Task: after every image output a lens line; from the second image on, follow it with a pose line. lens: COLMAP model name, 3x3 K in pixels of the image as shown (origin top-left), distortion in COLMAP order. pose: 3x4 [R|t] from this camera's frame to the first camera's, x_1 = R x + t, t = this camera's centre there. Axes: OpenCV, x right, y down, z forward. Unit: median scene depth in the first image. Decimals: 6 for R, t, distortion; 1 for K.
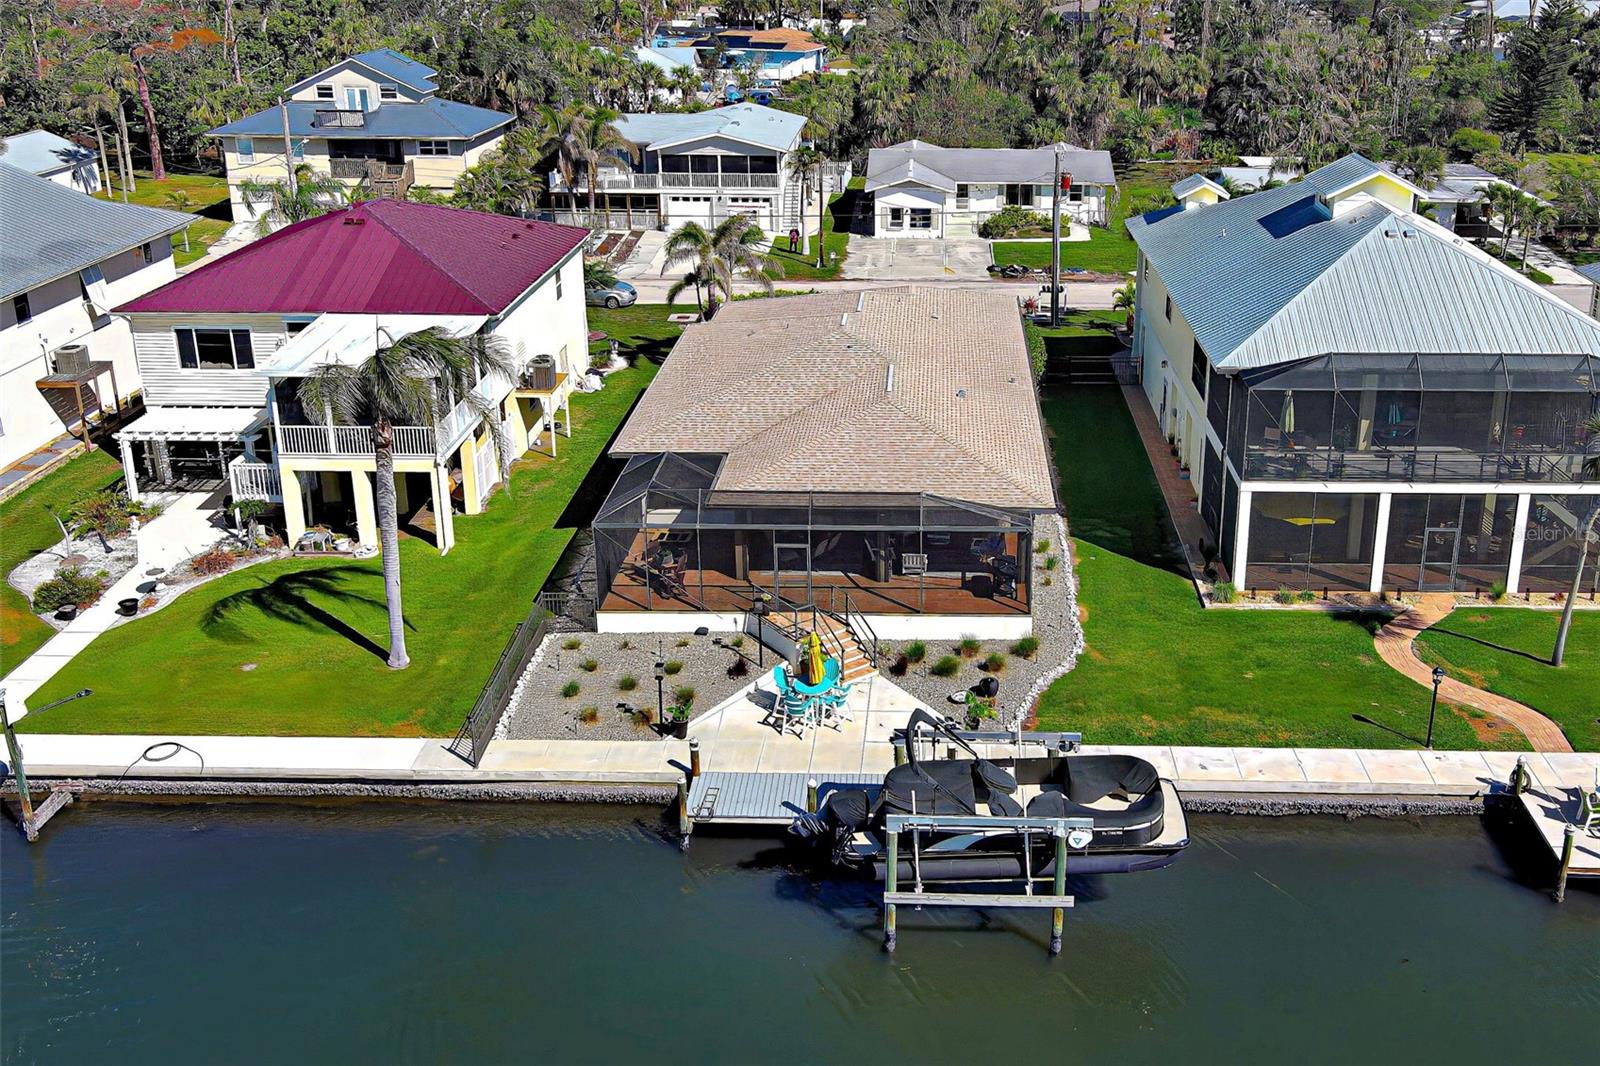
lens RADIAL K [[1533.5, 0, 932.7], [0, 1533.5, 419.1], [0, 0, 1]] dist [0.009968, -0.014105]
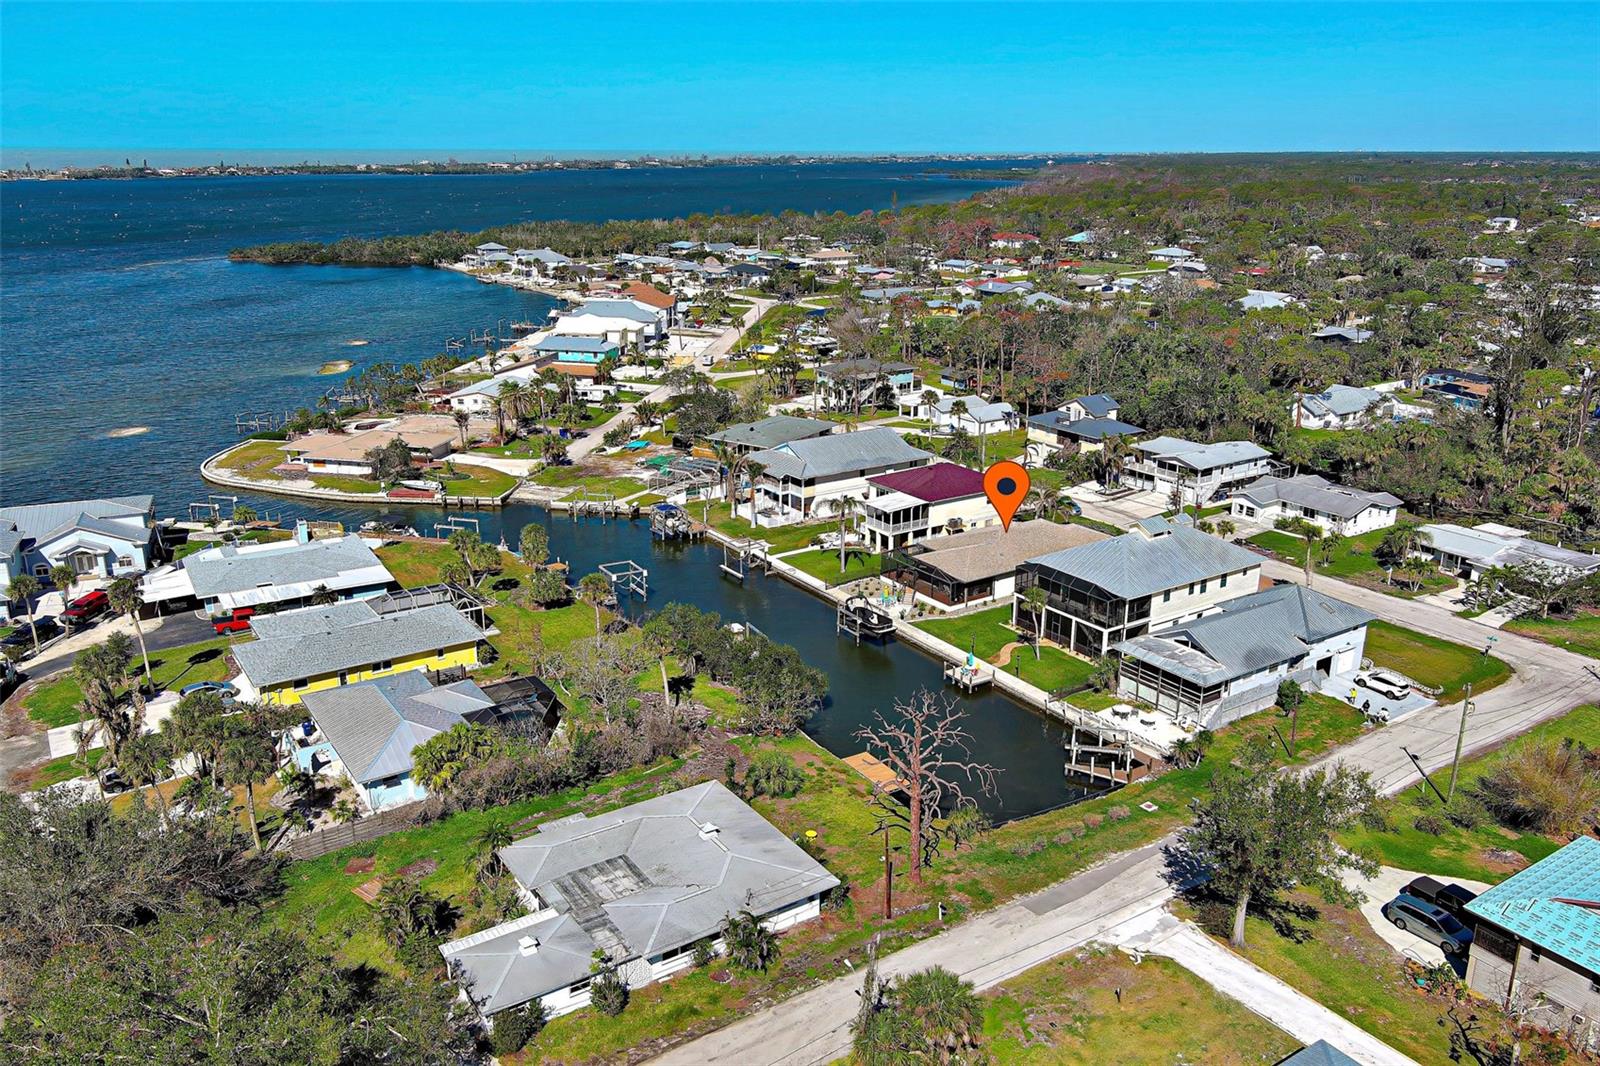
lens RADIAL K [[1240.7, 0, 800.0], [0, 1240.7, 533.0], [0, 0, 1]] dist [0.011592, -0.007570]
pose [[0.559543, 0.240228, -0.793223, 2.157044], [-0.256852, 0.960214, 0.109617, -0.275694], [0.787997, 0.142405, 0.598984, -1.118578]]
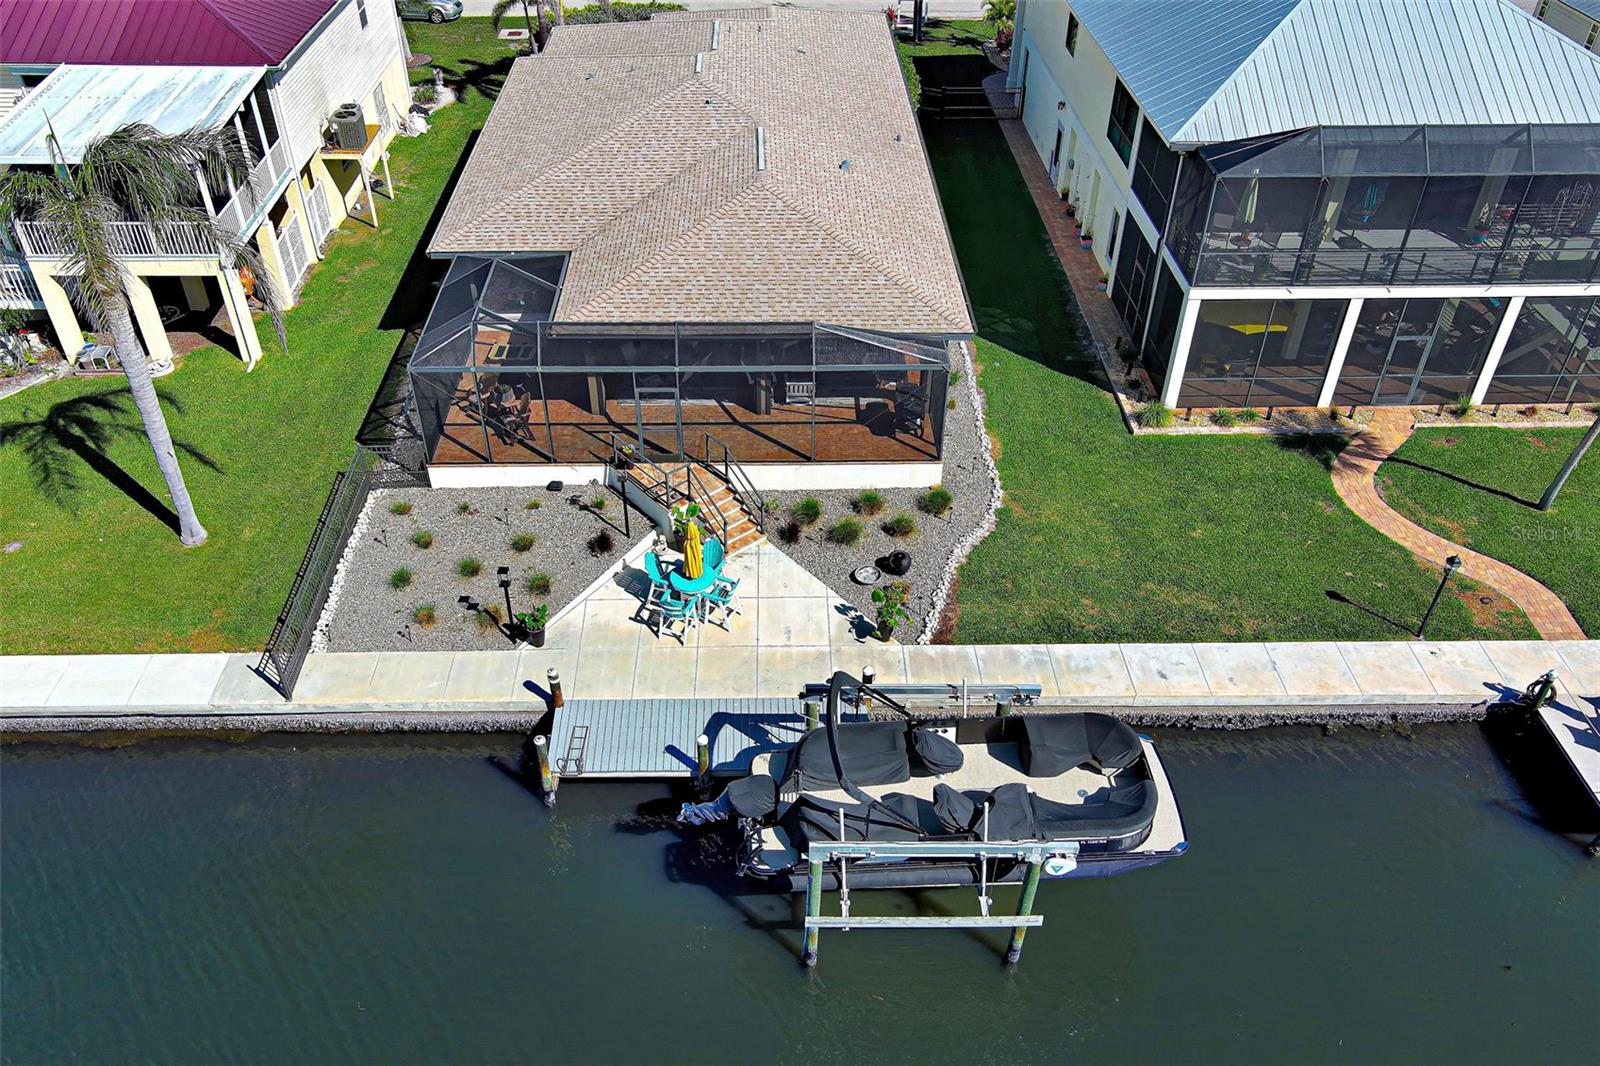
lens RADIAL K [[1240.7, 0, 800.0], [0, 1240.7, 533.0], [0, 0, 1]] dist [0.011592, -0.007570]
pose [[0.999320, -0.021424, 0.030023, -0.034272], [0.009787, 0.938850, 0.344186, -0.068942], [-0.035561, -0.343658, 0.938421, 0.324695]]
